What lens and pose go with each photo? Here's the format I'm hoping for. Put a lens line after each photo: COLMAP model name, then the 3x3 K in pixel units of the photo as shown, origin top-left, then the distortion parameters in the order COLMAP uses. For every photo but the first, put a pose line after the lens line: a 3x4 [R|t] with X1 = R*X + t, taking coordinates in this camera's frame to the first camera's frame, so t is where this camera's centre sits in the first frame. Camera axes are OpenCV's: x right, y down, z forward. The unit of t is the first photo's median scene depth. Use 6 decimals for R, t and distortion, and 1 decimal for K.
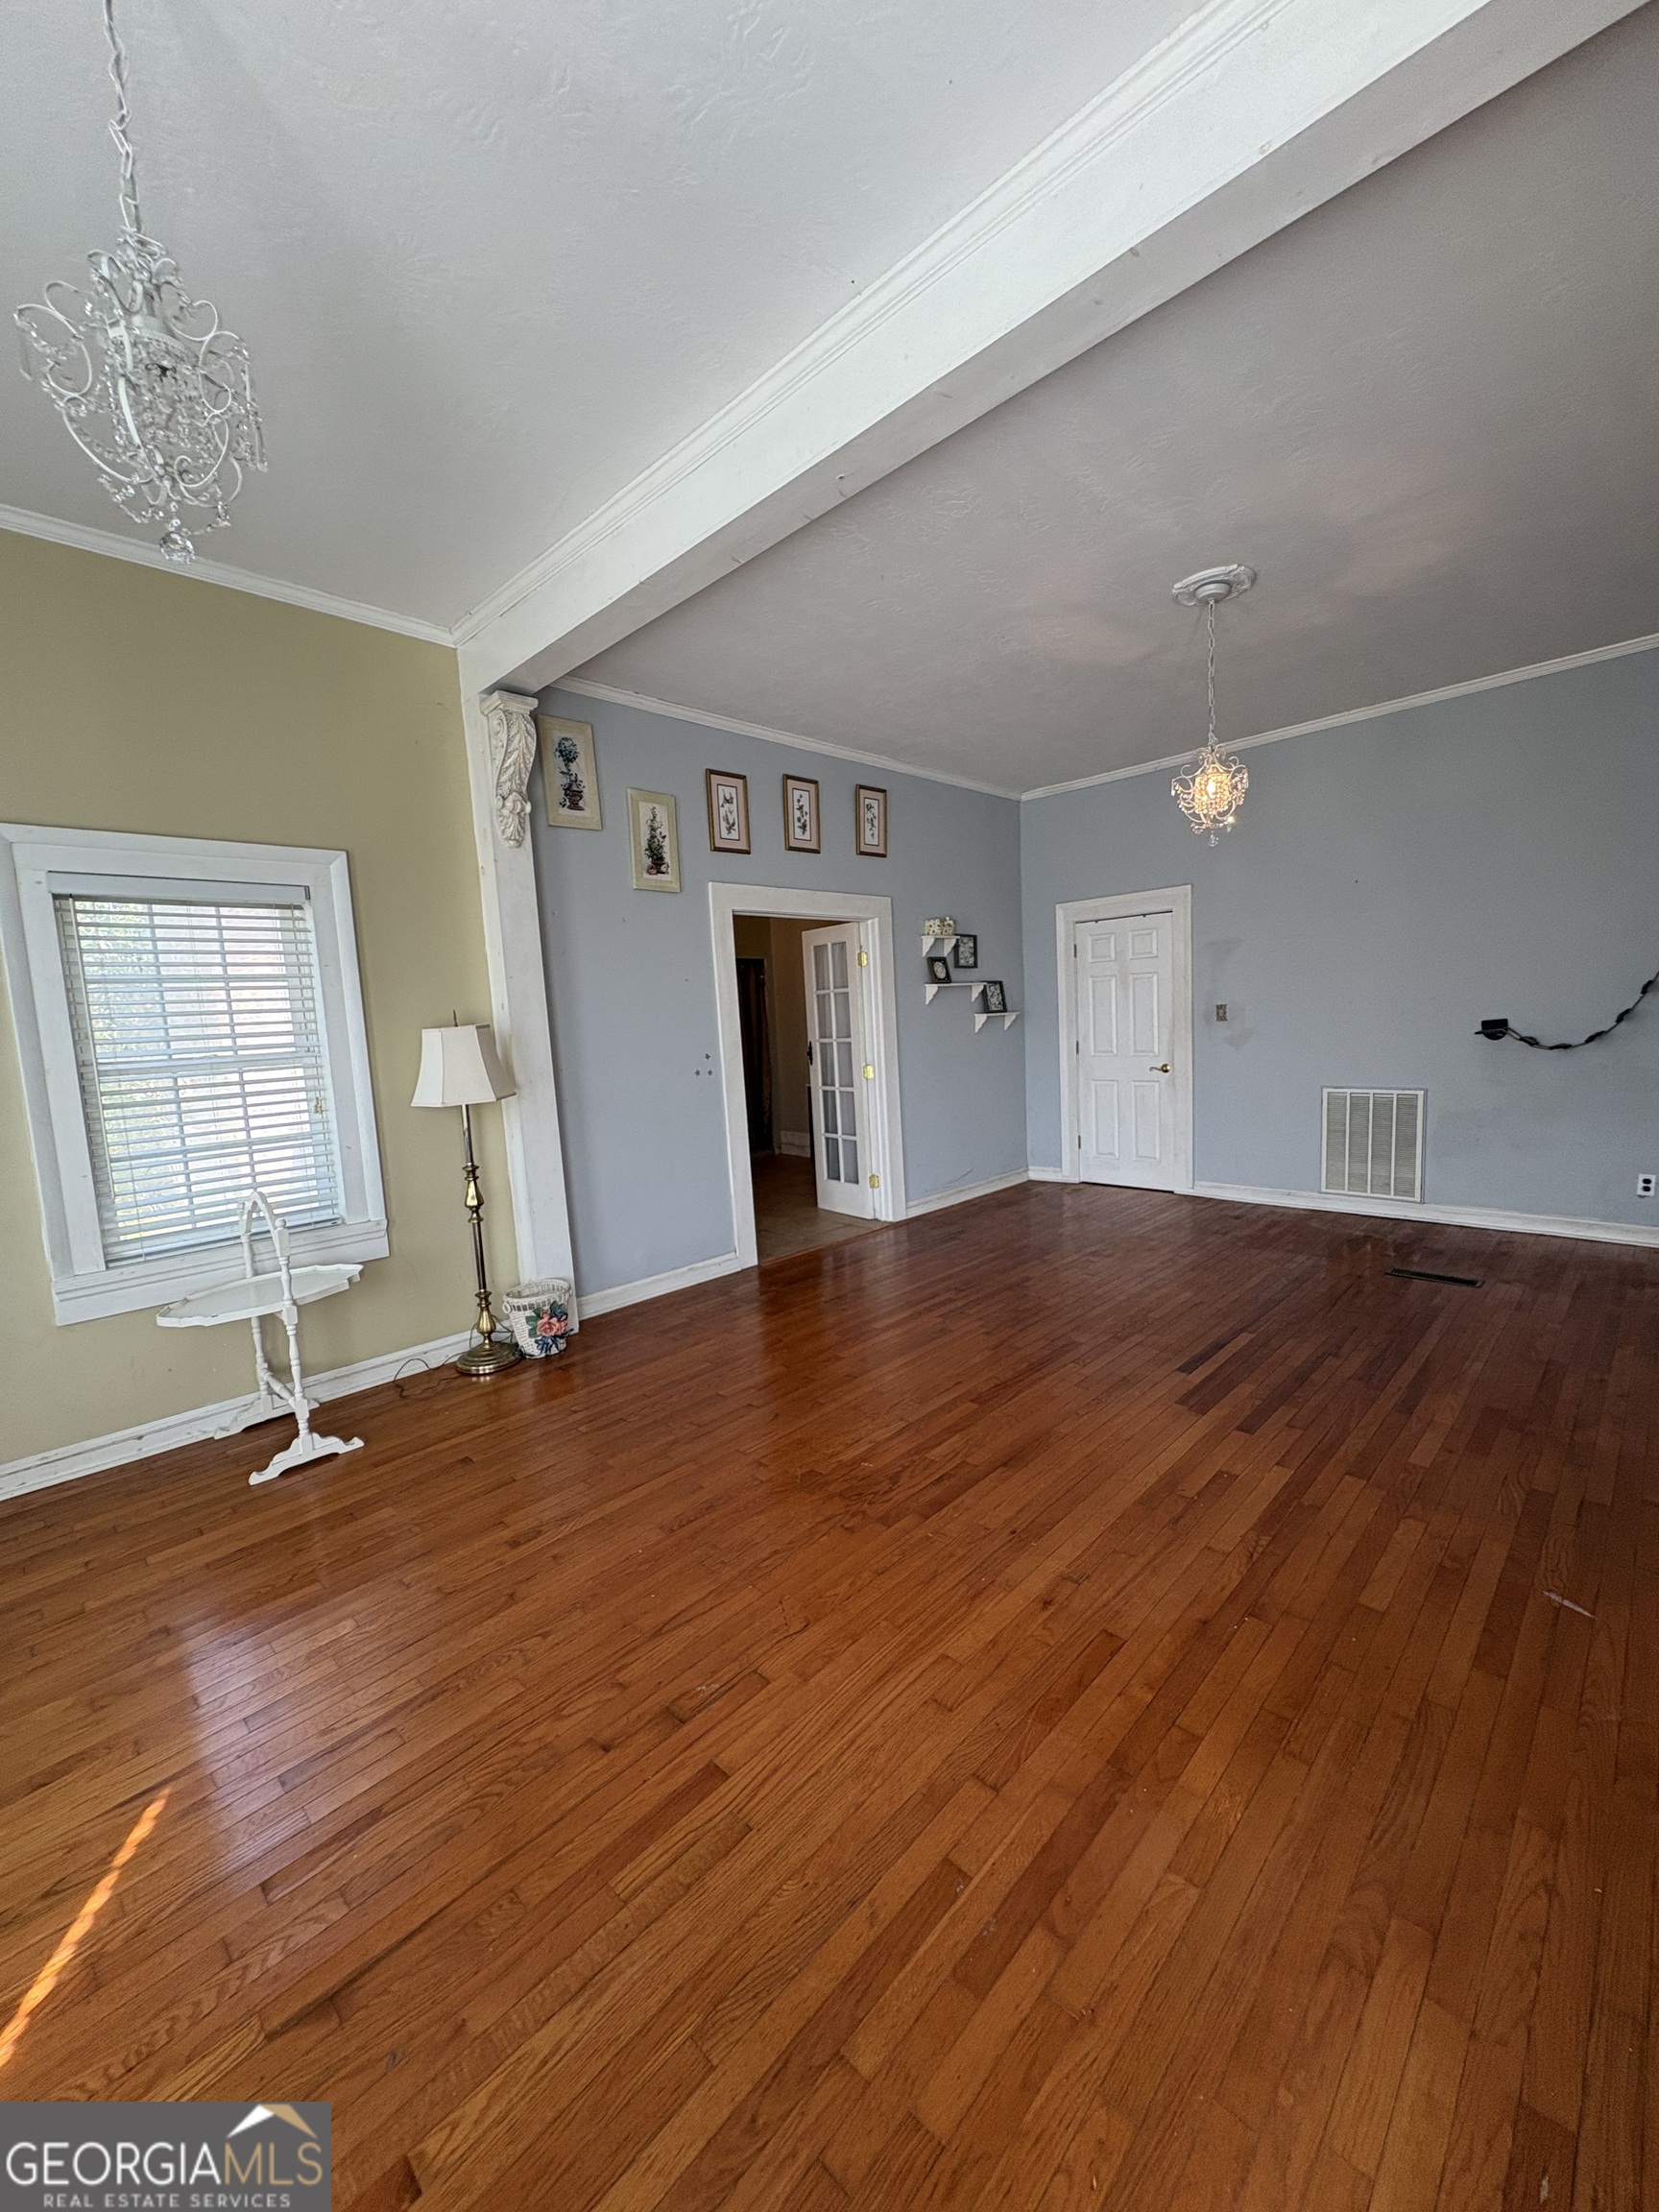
lens RADIAL K [[885.3, 0, 828.7], [0, 885.3, 1112.4], [0, 0, 1]] dist [-0.001880, 0.000332]
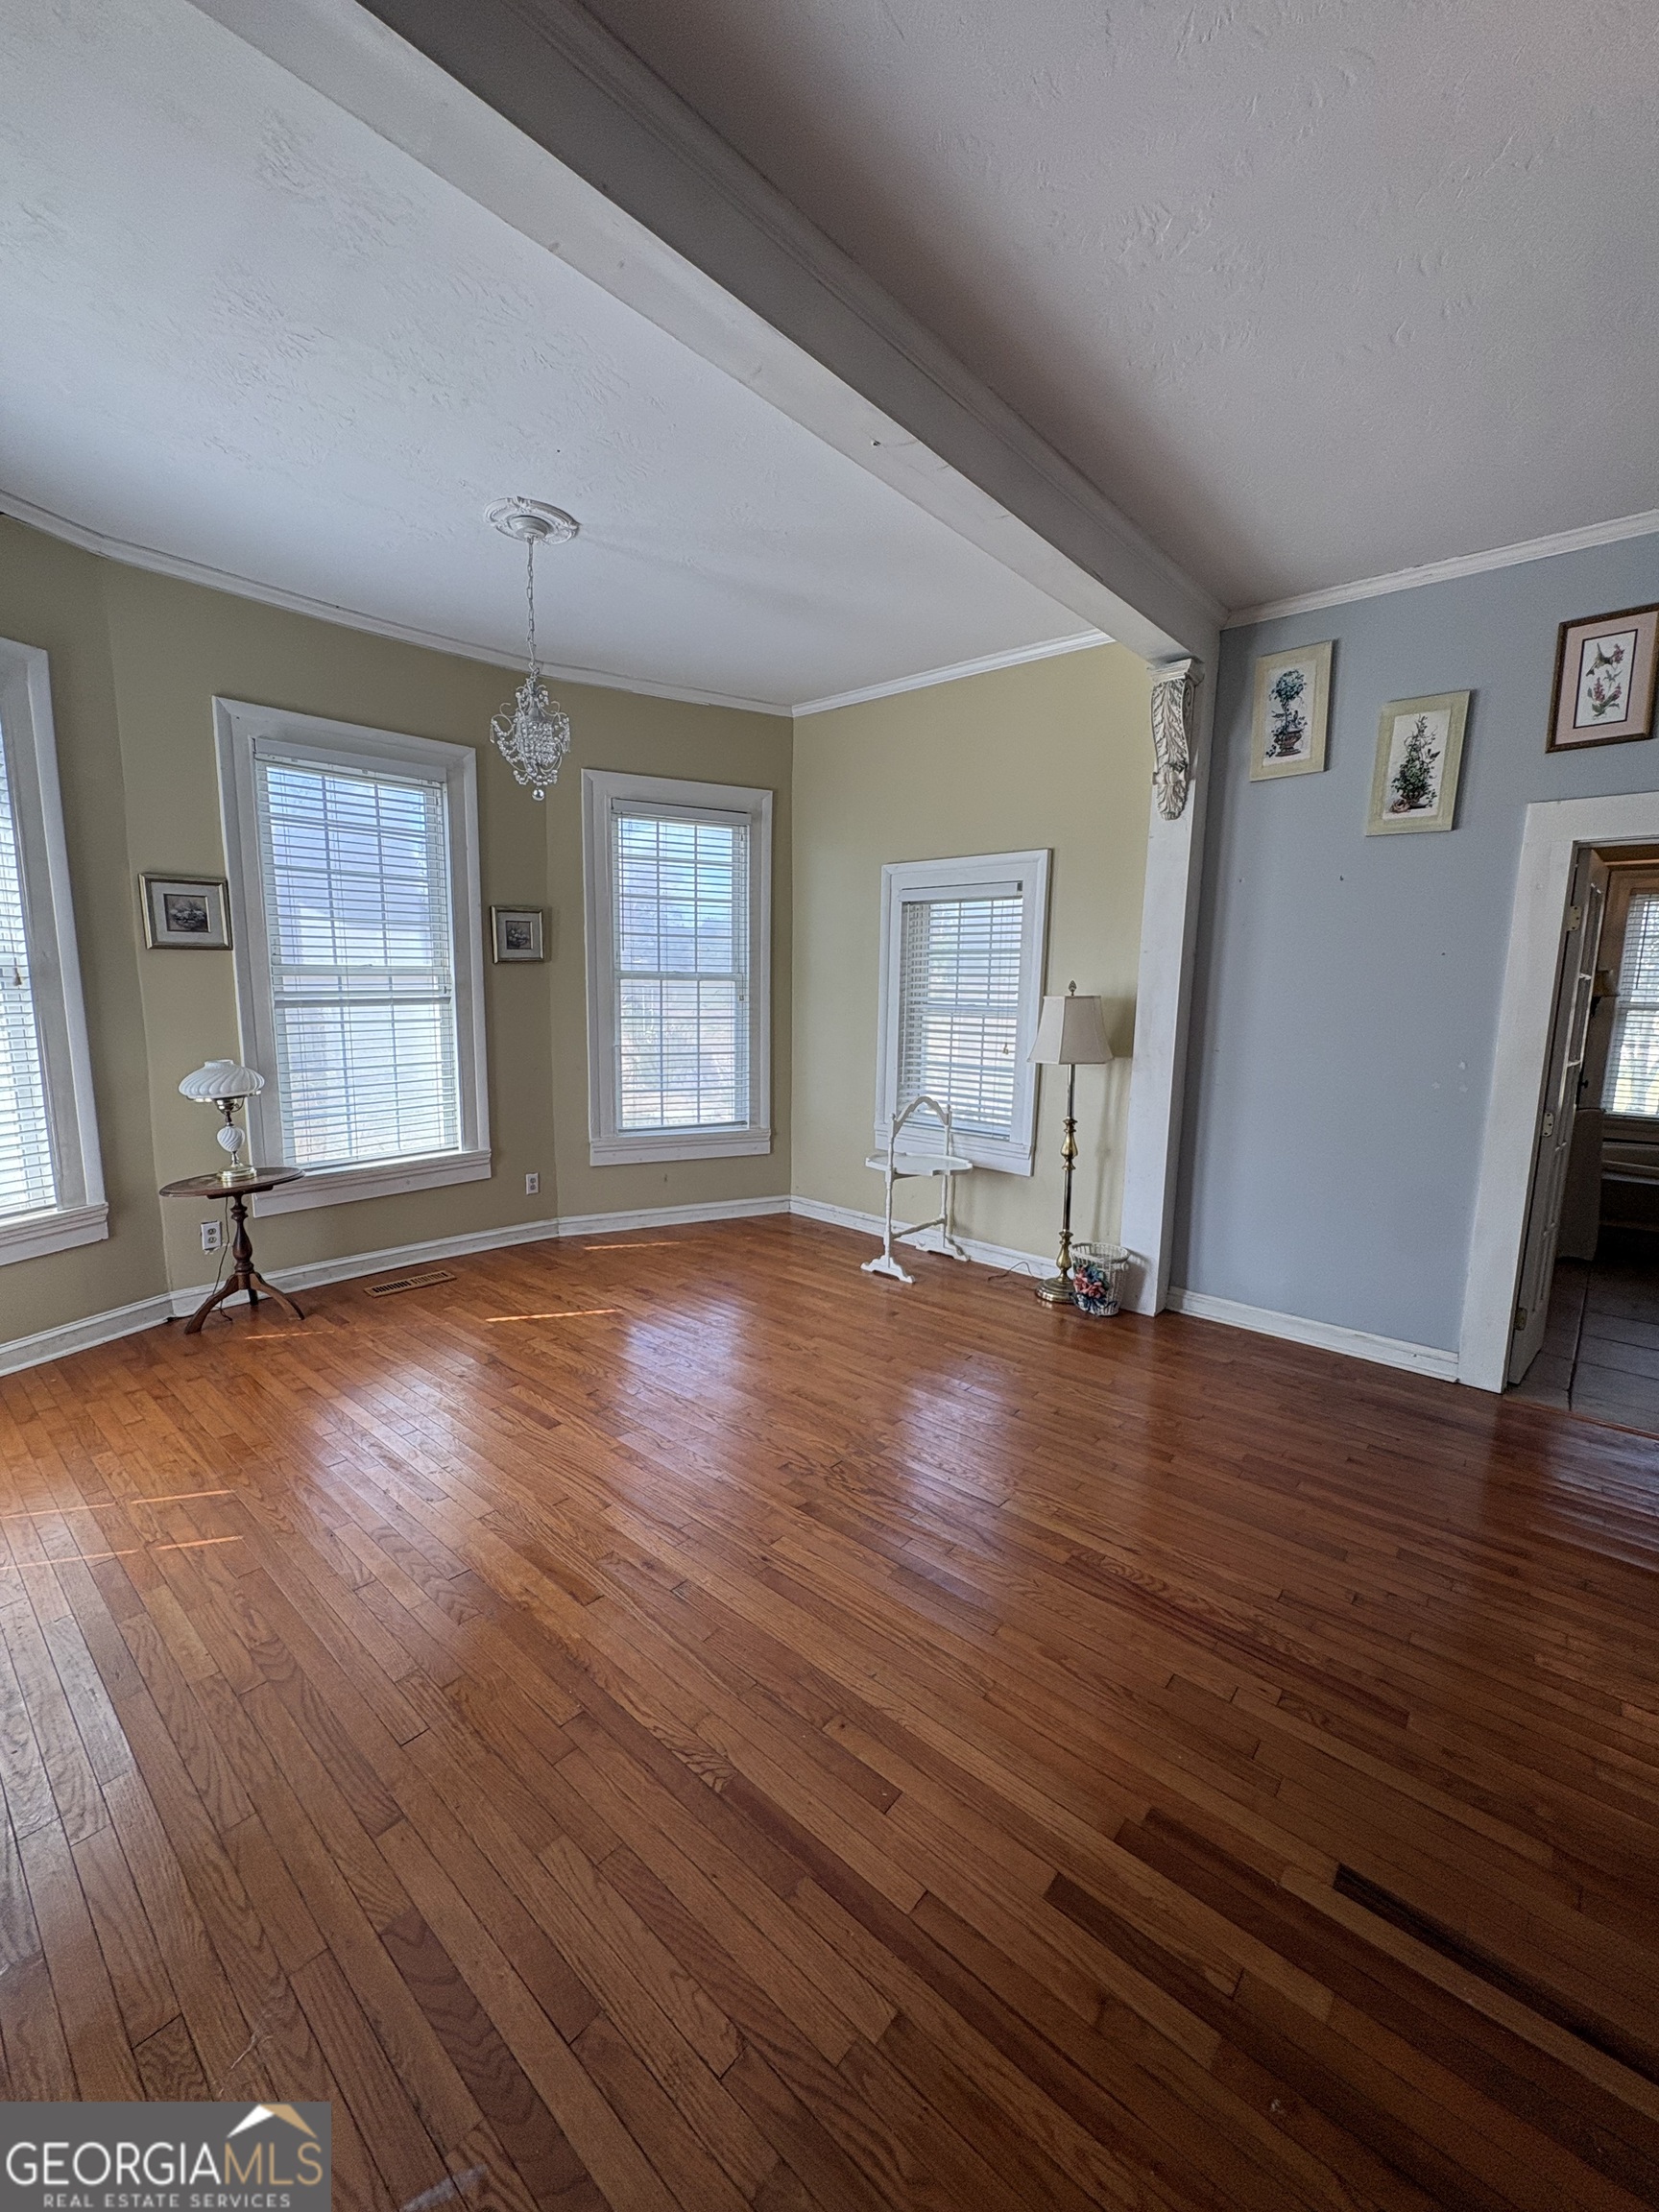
lens RADIAL K [[885.3, 0, 826.7], [0, 885.3, 1106.1], [0, 0, 1]] dist [-0.001880, 0.000332]
pose [[0.048607, 0.187005, -0.981156, 0.729946], [-0.134132, 0.974641, 0.179118, -0.124820], [0.989771, 0.122898, 0.072458, 0.648539]]
